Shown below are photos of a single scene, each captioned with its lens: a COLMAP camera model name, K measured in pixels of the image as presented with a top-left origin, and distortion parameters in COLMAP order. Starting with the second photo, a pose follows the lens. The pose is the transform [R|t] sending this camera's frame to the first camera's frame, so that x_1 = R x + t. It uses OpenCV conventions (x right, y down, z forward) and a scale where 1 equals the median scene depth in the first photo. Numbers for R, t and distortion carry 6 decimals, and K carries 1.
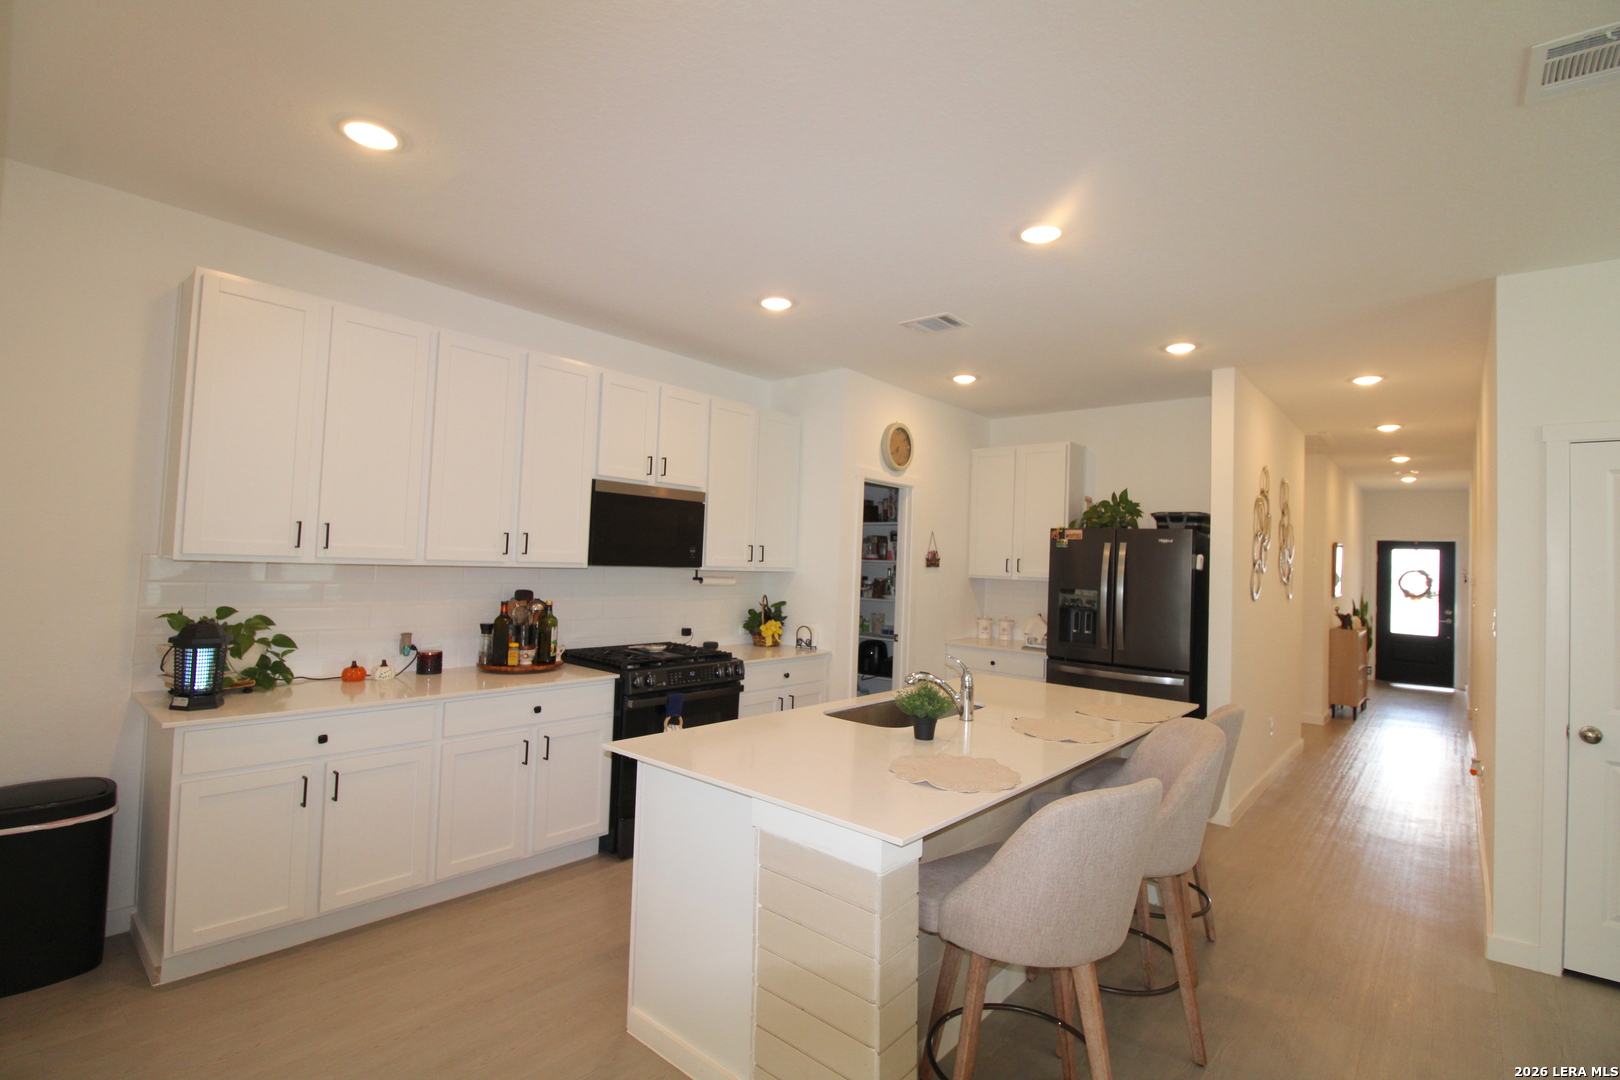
lens RADIAL K [[753.1, 0, 815.3], [0, 753.1, 537.6], [0, 0, 1]] dist [-0.010648, -0.005880]
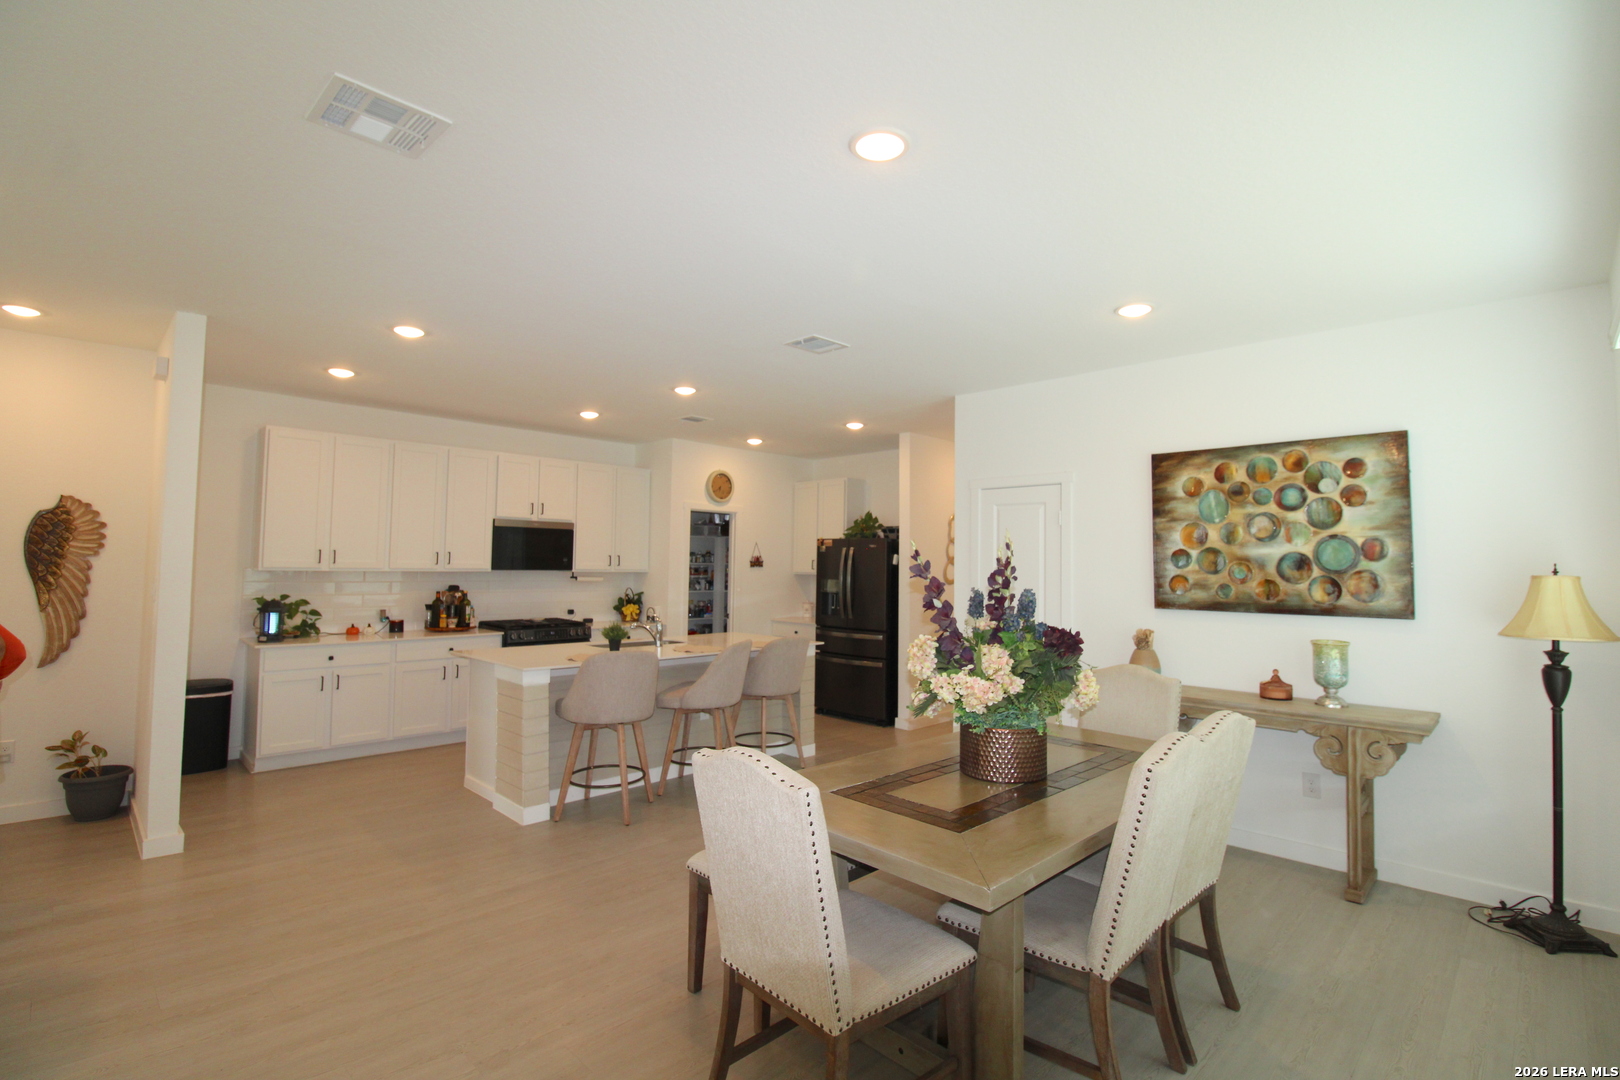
lens RADIAL K [[753.1, 0, 816.9], [0, 753.1, 536.6], [0, 0, 1]] dist [-0.010648, -0.005880]
pose [[0.997412, -0.026071, -0.067001, 0.520932], [0.025369, 0.999614, -0.011307, 0.000000], [0.067270, 0.009578, 0.997689, -0.609867]]
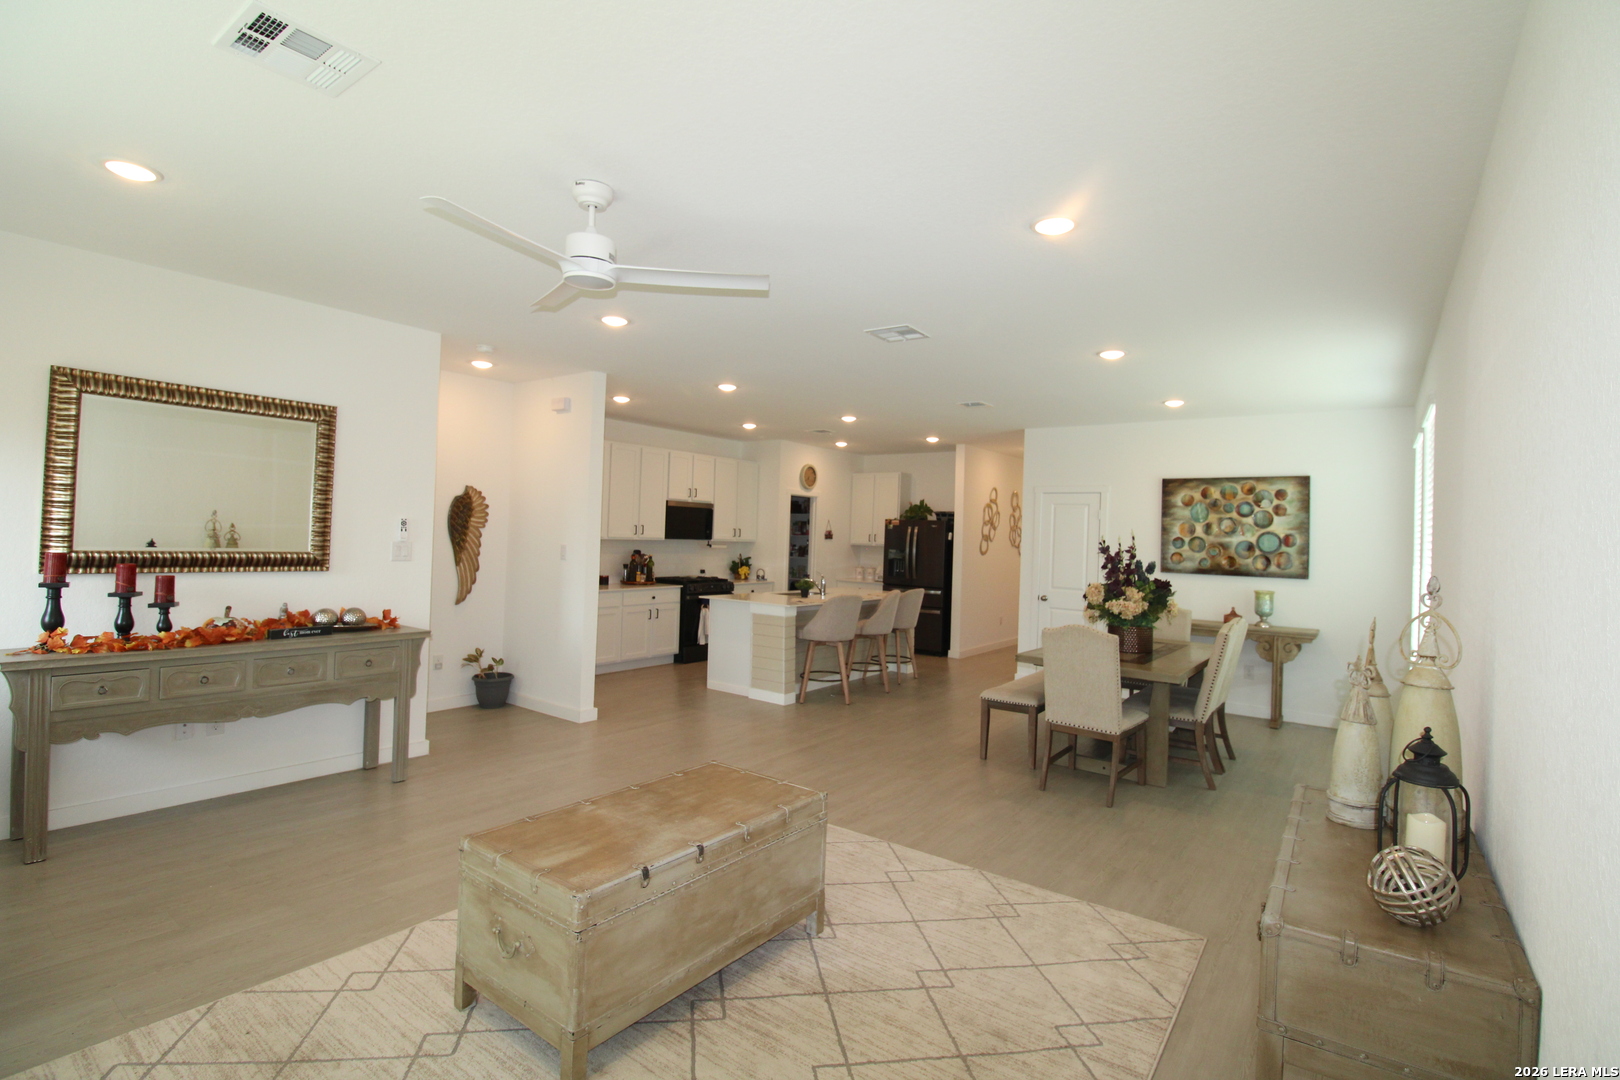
lens RADIAL K [[753.1, 0, 817.4], [0, 753.1, 535.2], [0, 0, 1]] dist [-0.010648, -0.005880]
pose [[0.997382, -0.004405, 0.072173, -0.010328], [0.002050, 0.999464, 0.032664, -0.044560], [-0.072278, -0.032430, 0.996857, -1.216310]]
